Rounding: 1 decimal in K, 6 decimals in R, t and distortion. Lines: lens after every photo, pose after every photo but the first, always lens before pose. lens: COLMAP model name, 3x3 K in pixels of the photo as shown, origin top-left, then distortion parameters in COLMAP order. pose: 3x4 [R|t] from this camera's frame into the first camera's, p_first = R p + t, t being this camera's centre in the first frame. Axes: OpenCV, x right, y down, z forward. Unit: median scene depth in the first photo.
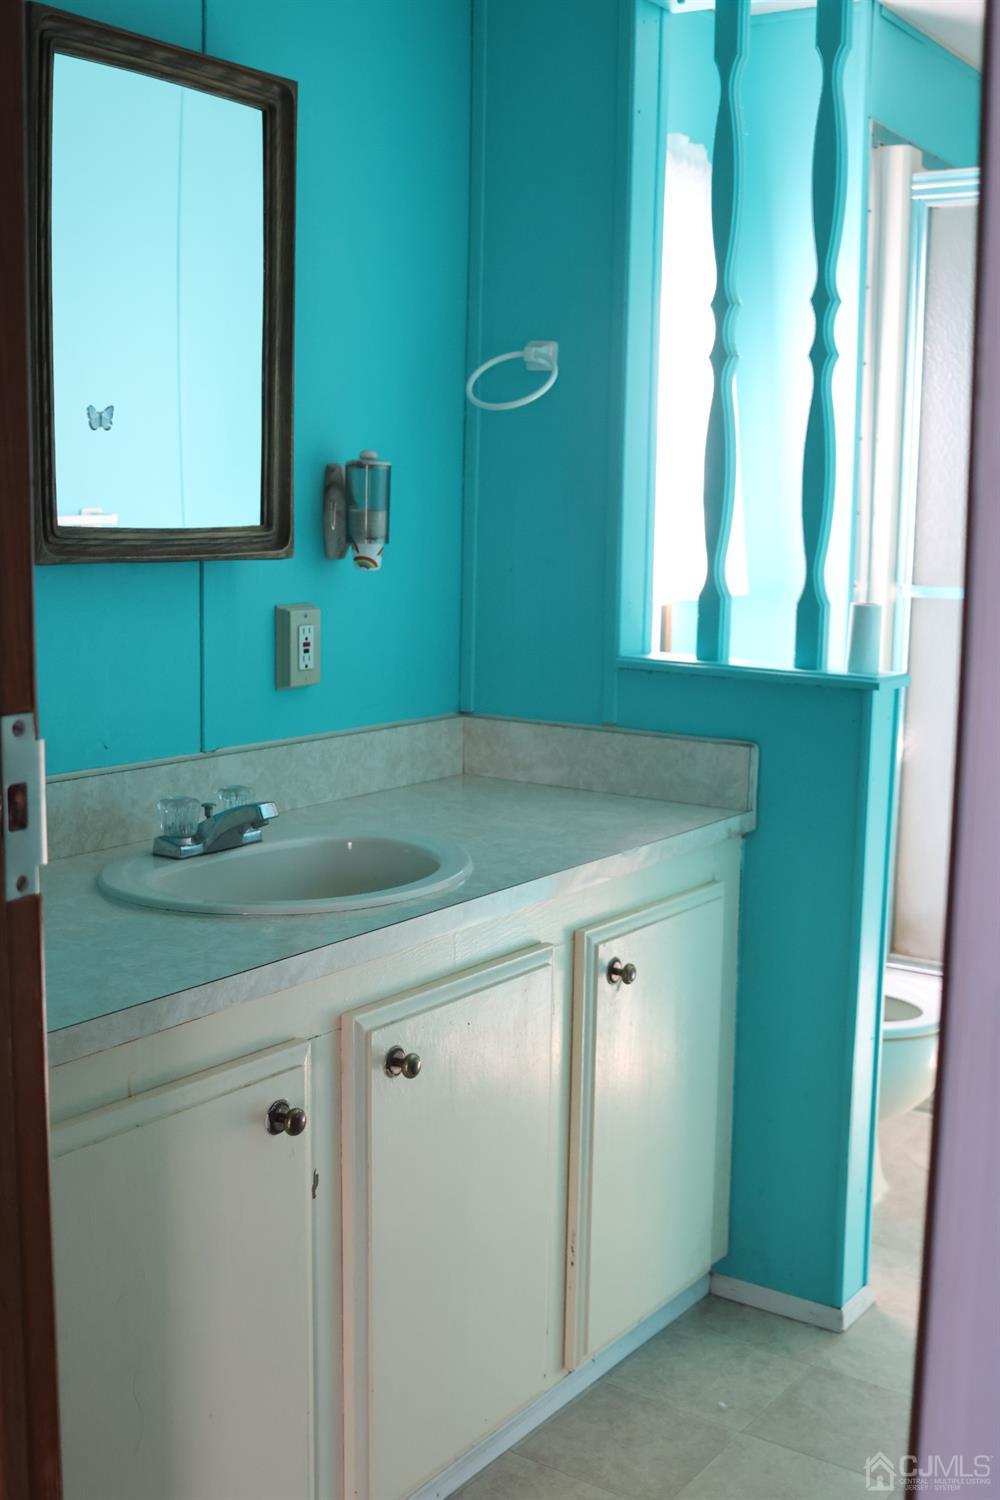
lens RADIAL K [[1670.1, 0, 498.2], [0, 1670.1, 742.0], [0, 0, 1]] dist [-0.065709, 0.000000]
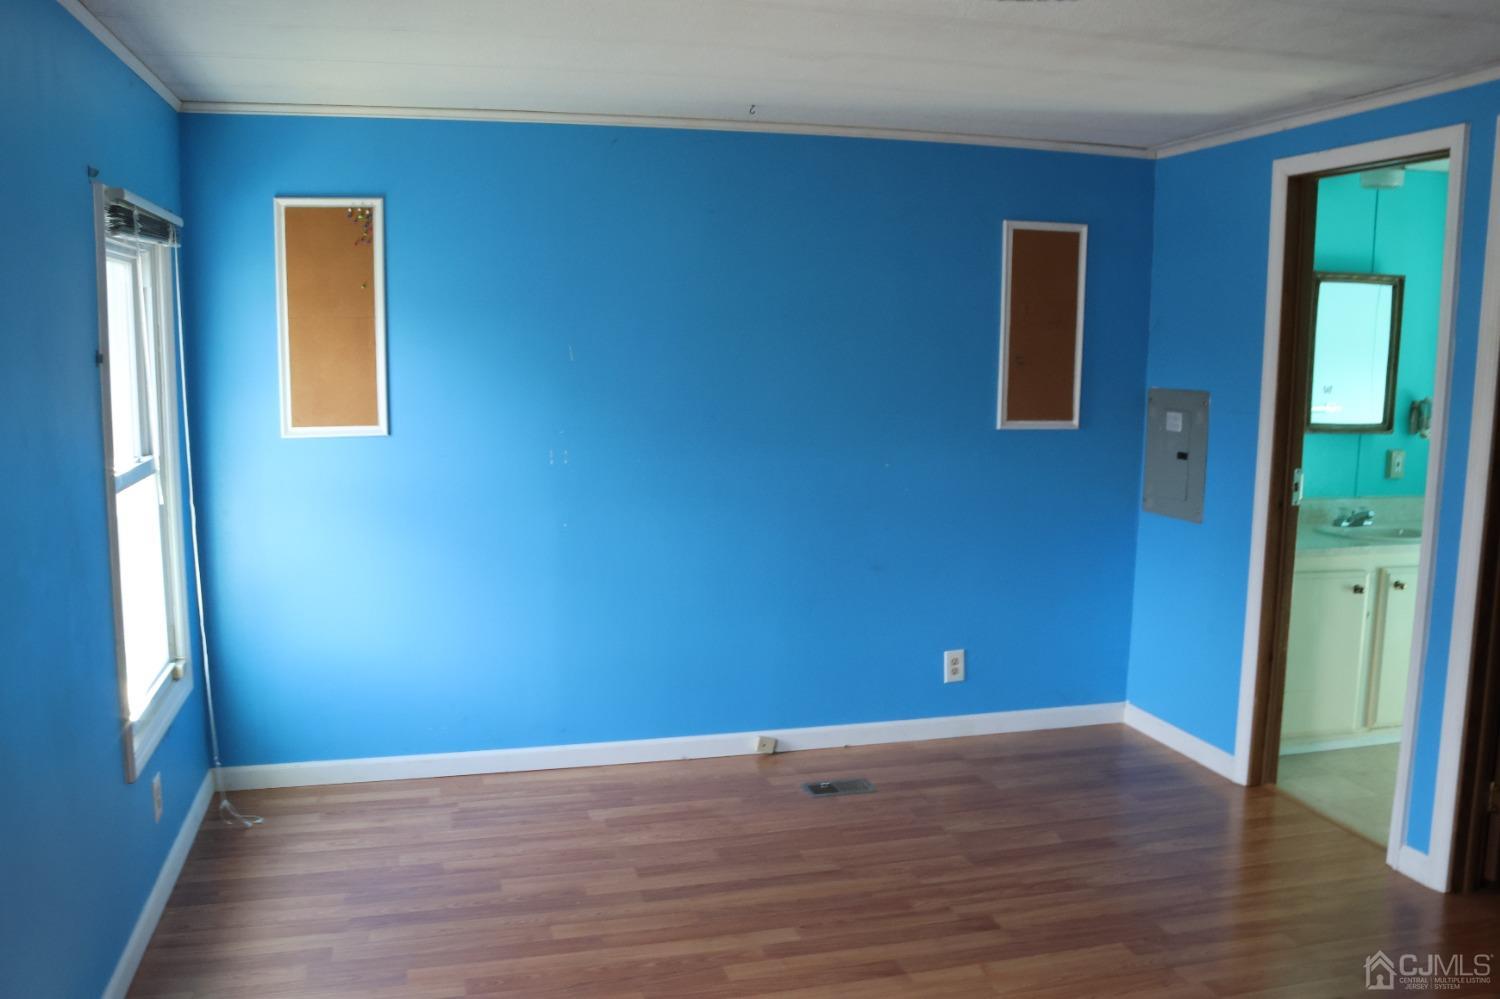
lens RADIAL K [[1259.2, 0, 745.6], [0, 1259.2, 499.3], [0, 0, 1]] dist [-0.145158, 0.125283]
pose [[0.767737, 0.080203, -0.635726, 0.396474], [-0.096457, 0.995296, 0.009079, 0.100296], [0.633464, 0.054350, 0.771861, -1.451978]]
